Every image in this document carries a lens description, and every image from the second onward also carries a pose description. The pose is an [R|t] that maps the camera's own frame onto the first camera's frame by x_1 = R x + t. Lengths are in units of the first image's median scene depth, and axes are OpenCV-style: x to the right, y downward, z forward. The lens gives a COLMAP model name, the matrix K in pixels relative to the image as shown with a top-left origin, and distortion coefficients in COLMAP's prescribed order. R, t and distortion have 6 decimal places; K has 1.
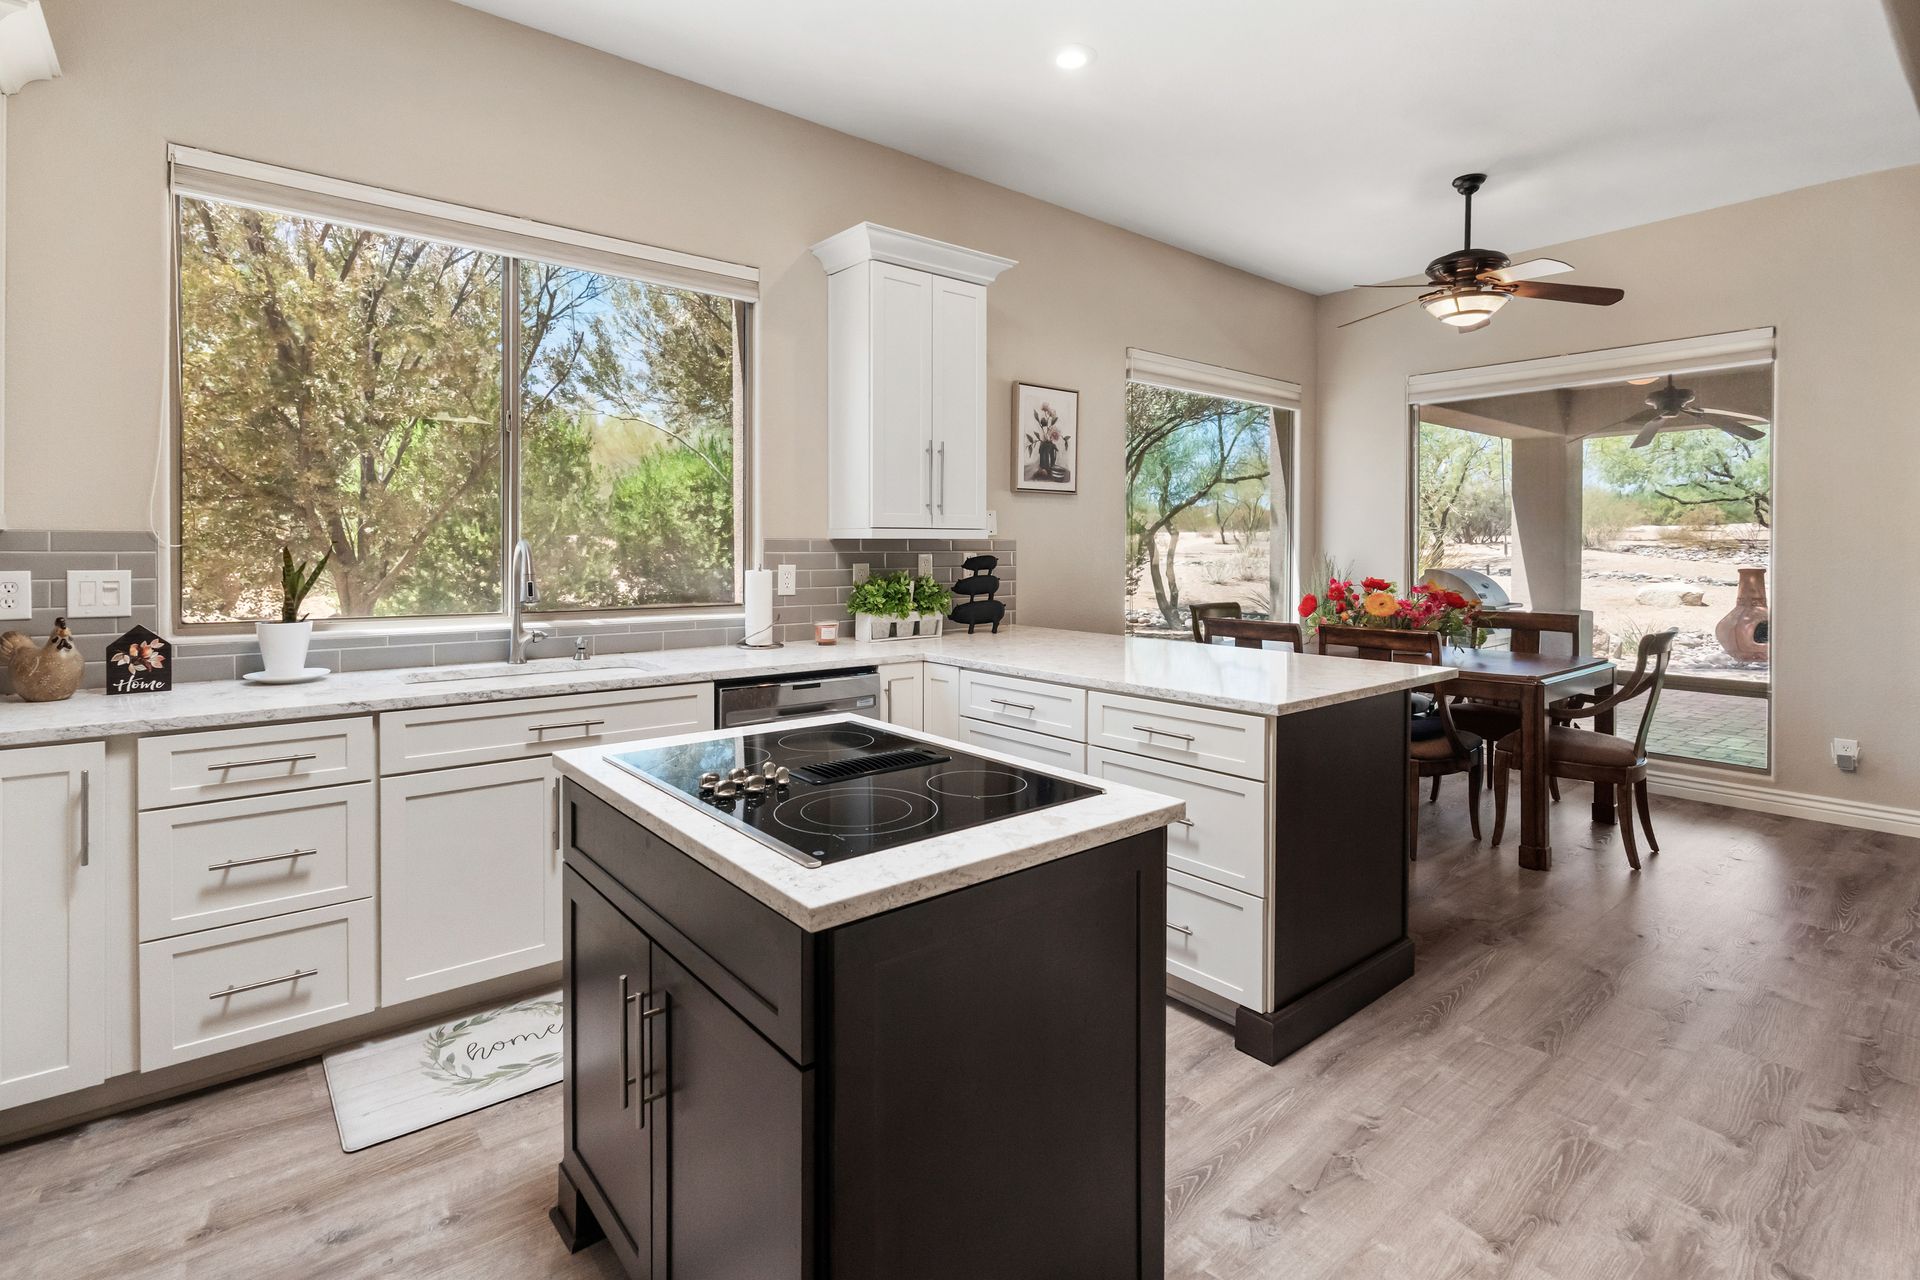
lens RADIAL K [[920.0, 0, 964.2], [0, 920.0, 556.4], [0, 0, 1]] dist [-0.007666, 0.003987]
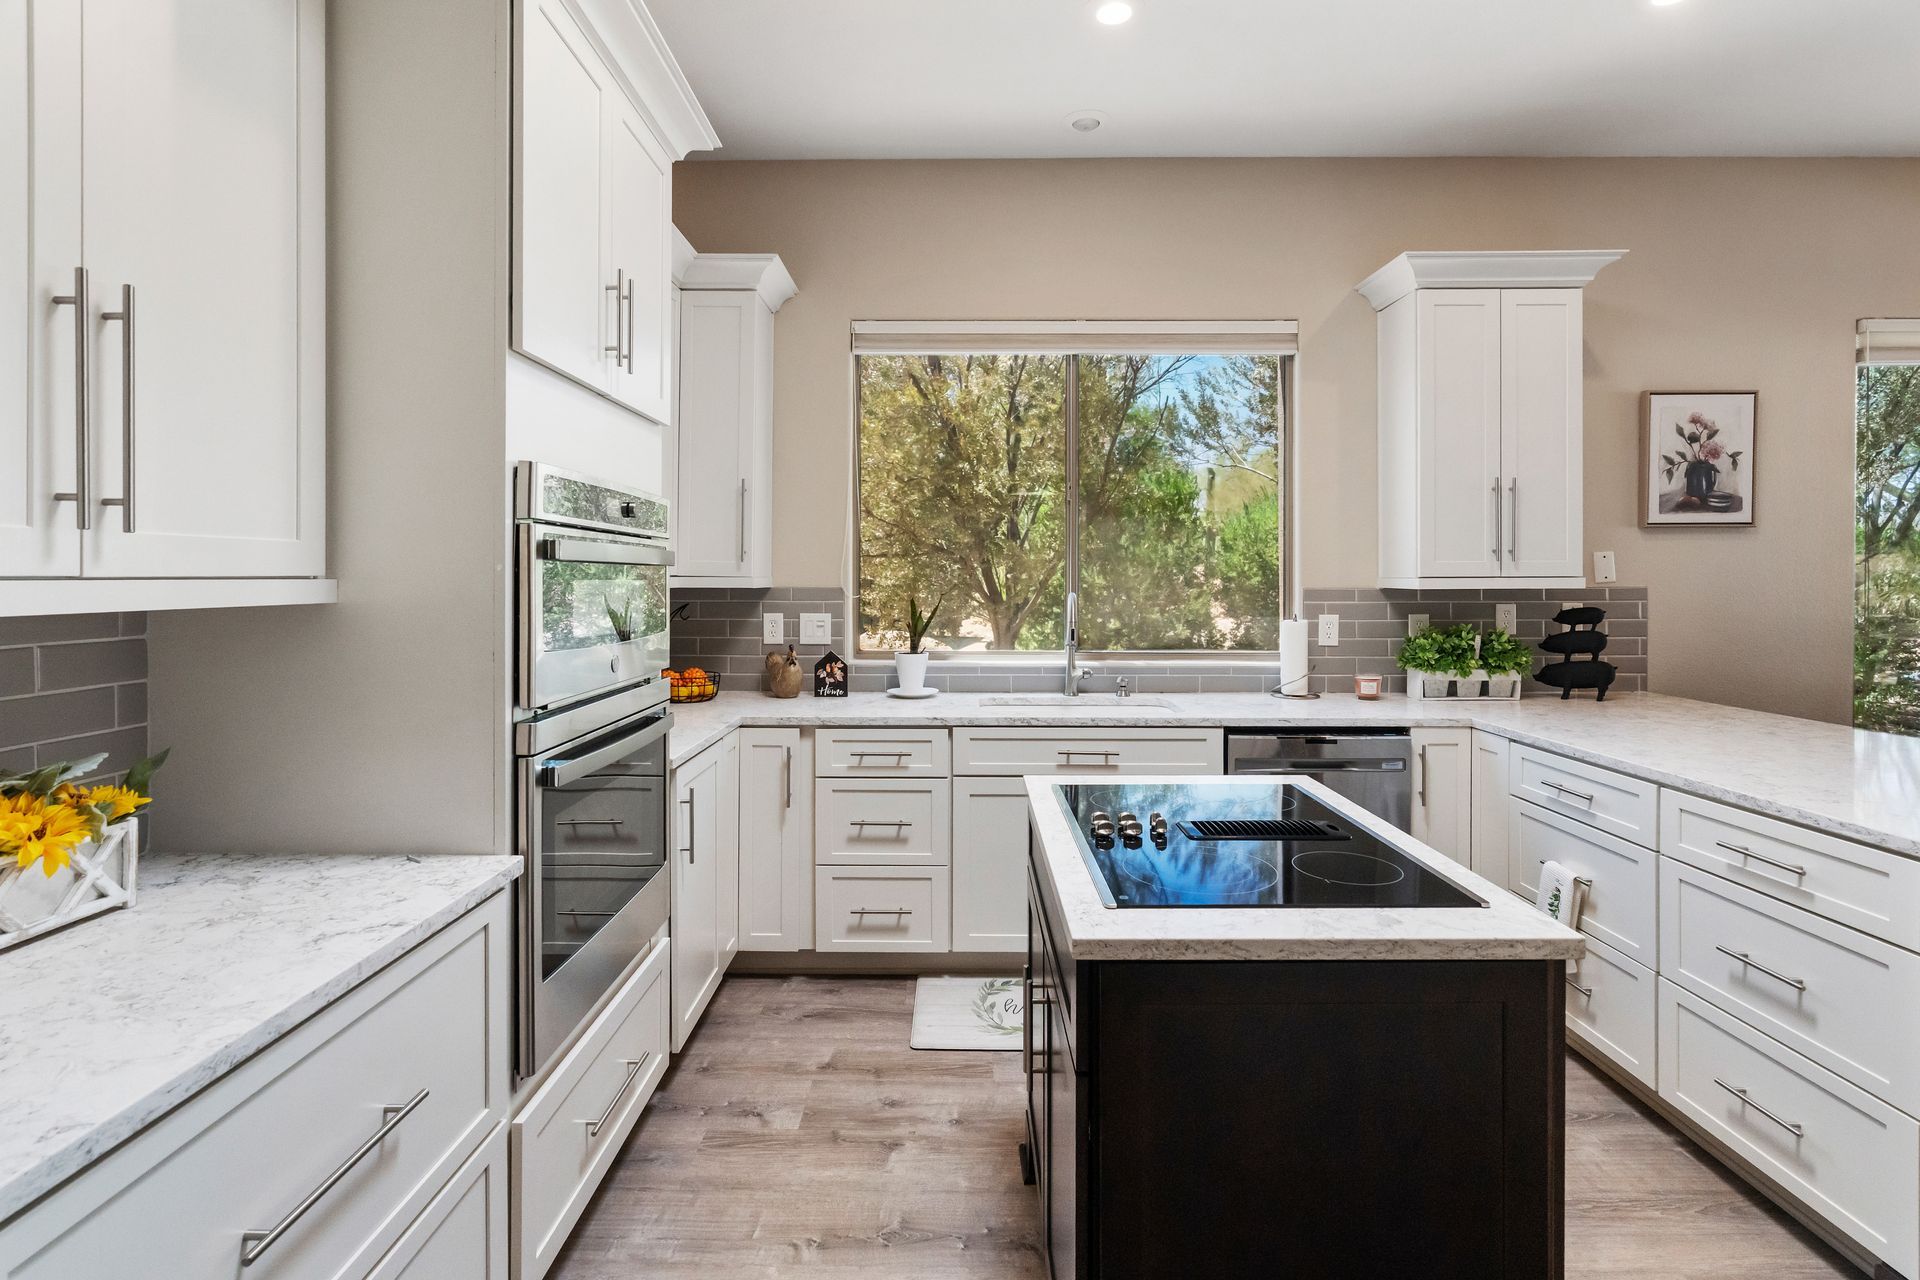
lens RADIAL K [[920.0, 0, 964.1], [0, 920.0, 580.7], [0, 0, 1]] dist [-0.007666, 0.003987]
pose [[0.768299, 0.000863, -0.640091, 0.137422], [-0.004536, 0.999981, -0.004096, -0.021562], [0.640076, 0.006051, 0.768288, -0.003089]]
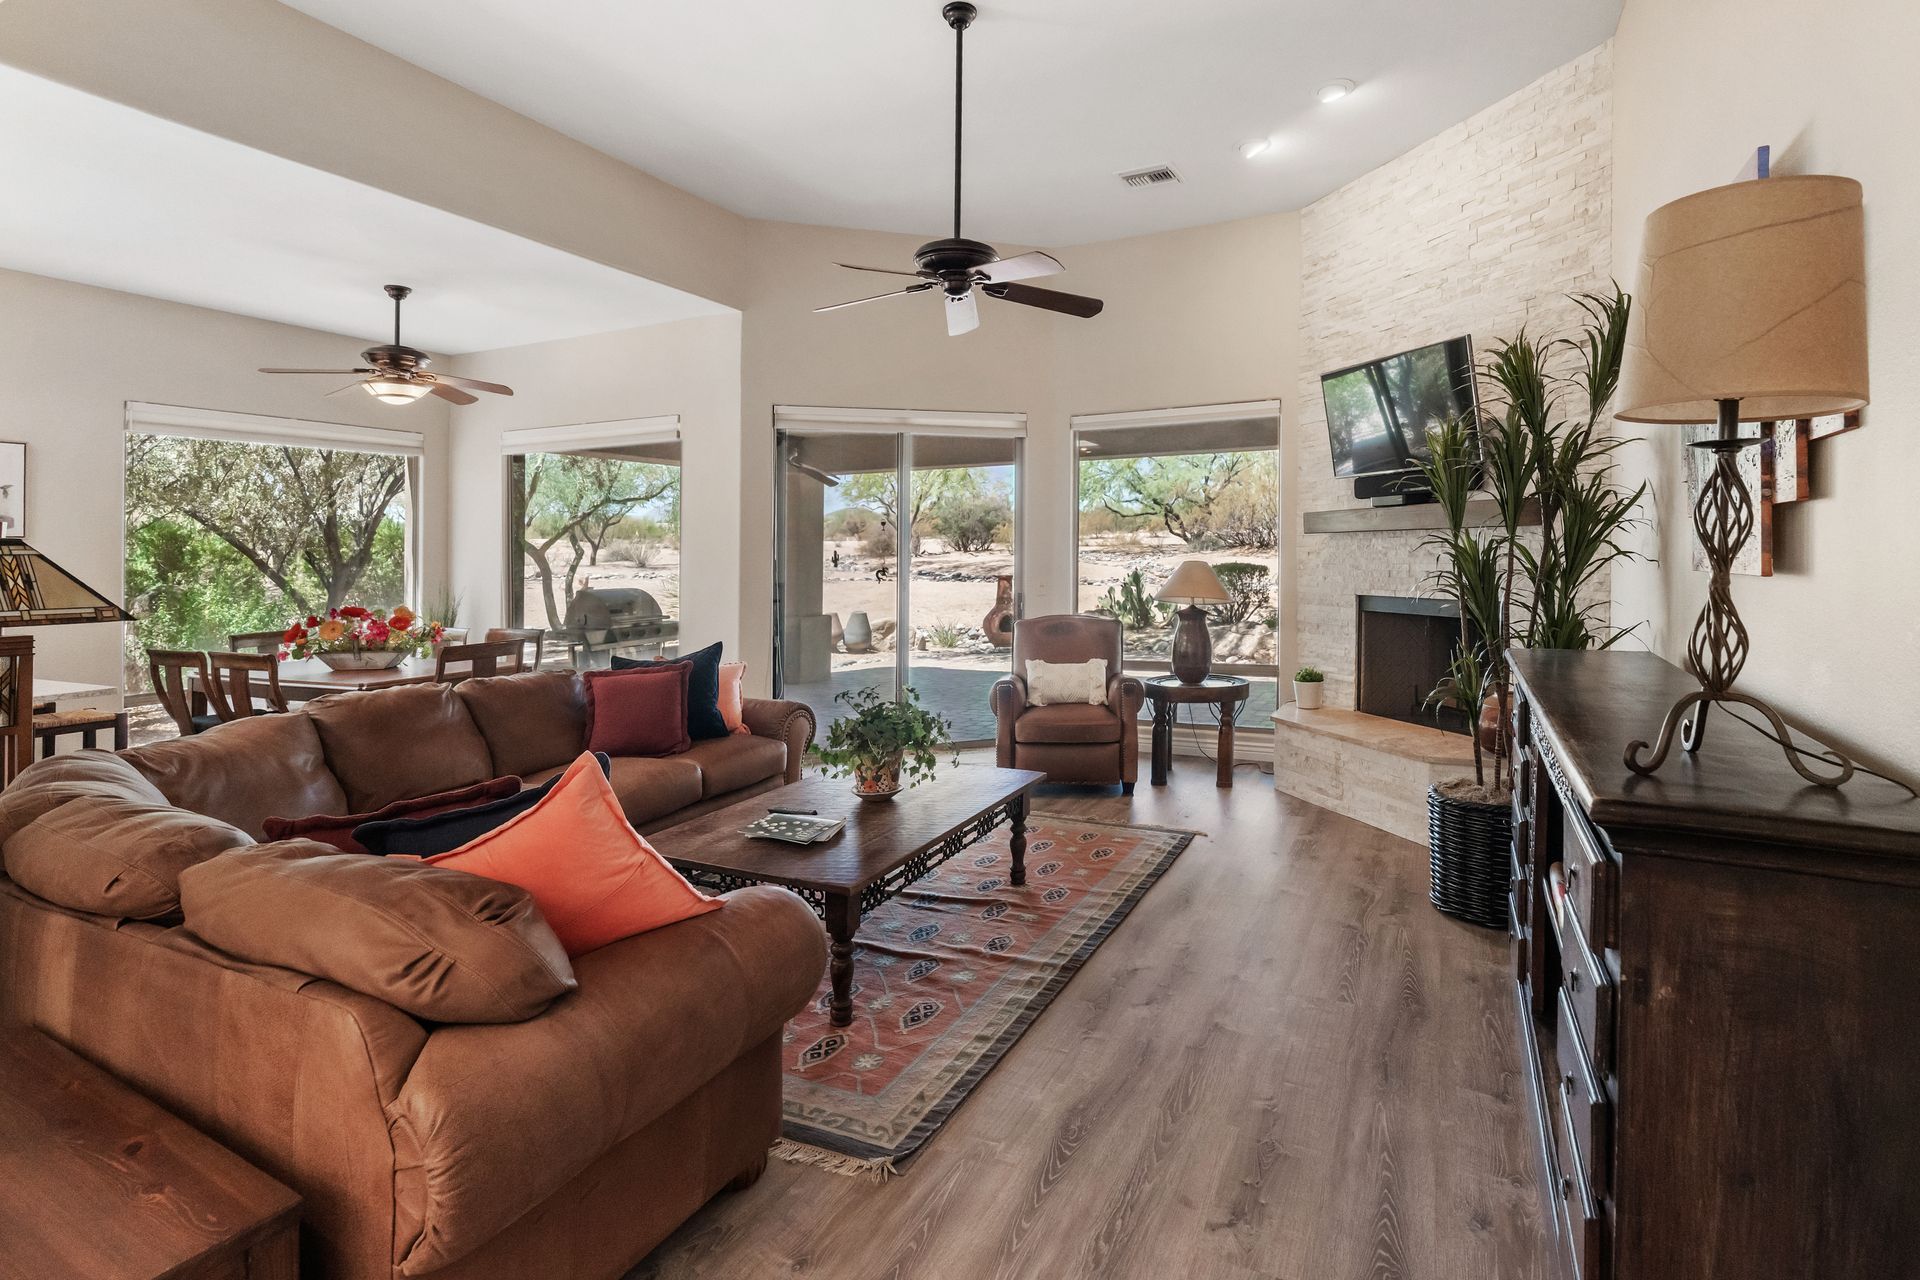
lens RADIAL K [[920.0, 0, 975.1], [0, 920.0, 556.0], [0, 0, 1]] dist [-0.007666, 0.003987]
pose [[0.896640, -0.014937, 0.442509, 0.818913], [0.018561, 0.999820, -0.003859, -0.032951], [-0.442372, 0.011674, 0.896756, -0.540268]]
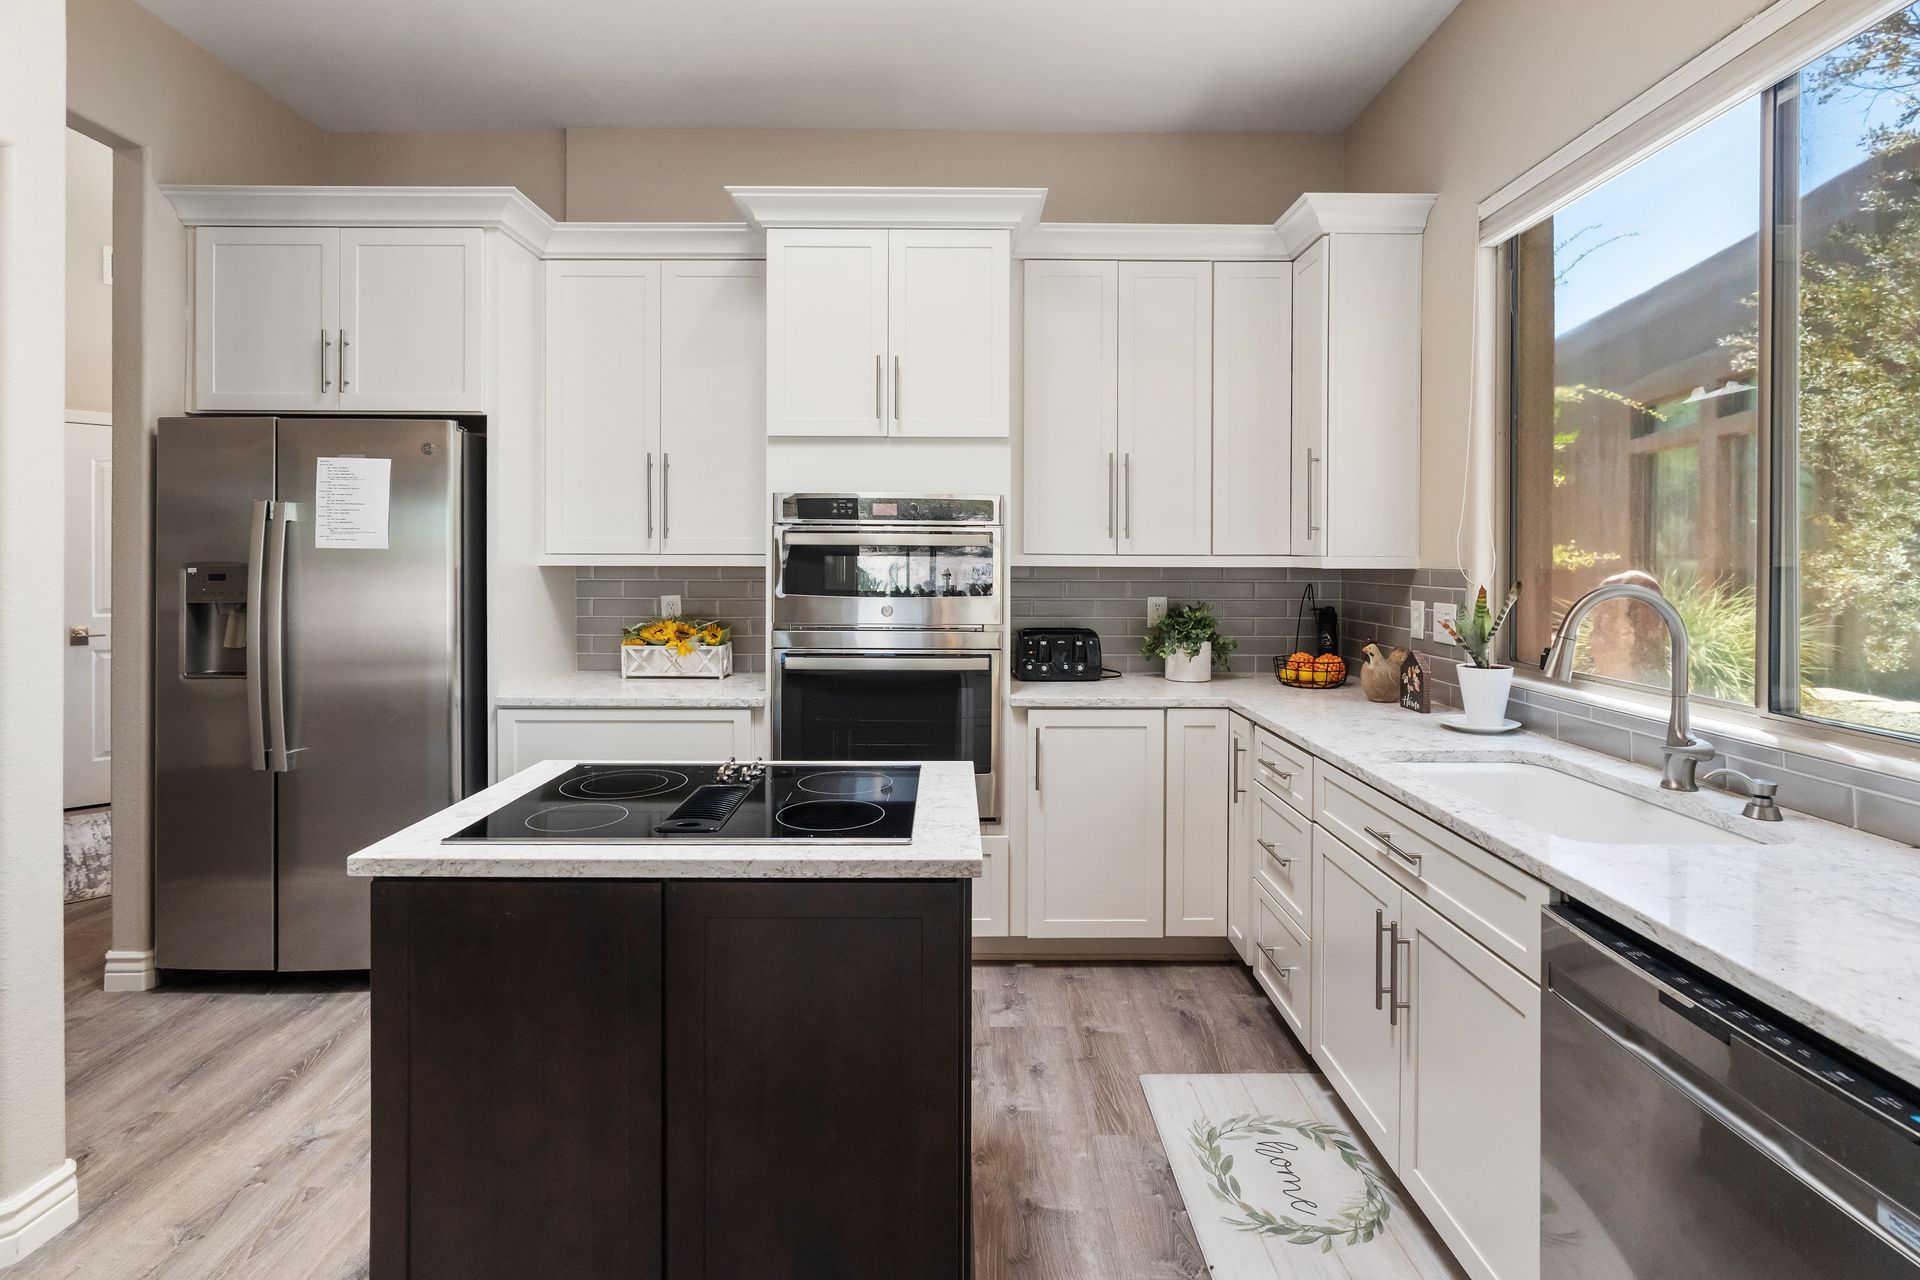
lens RADIAL K [[920.0, 0, 954.8], [0, 920.0, 562.4], [0, 0, 1]] dist [-0.007666, 0.003987]
pose [[-0.644750, -0.002123, -0.764391, 0.226565], [-0.011687, 0.999907, 0.007081, -0.024242], [0.764304, 0.013499, -0.644714, 0.834324]]
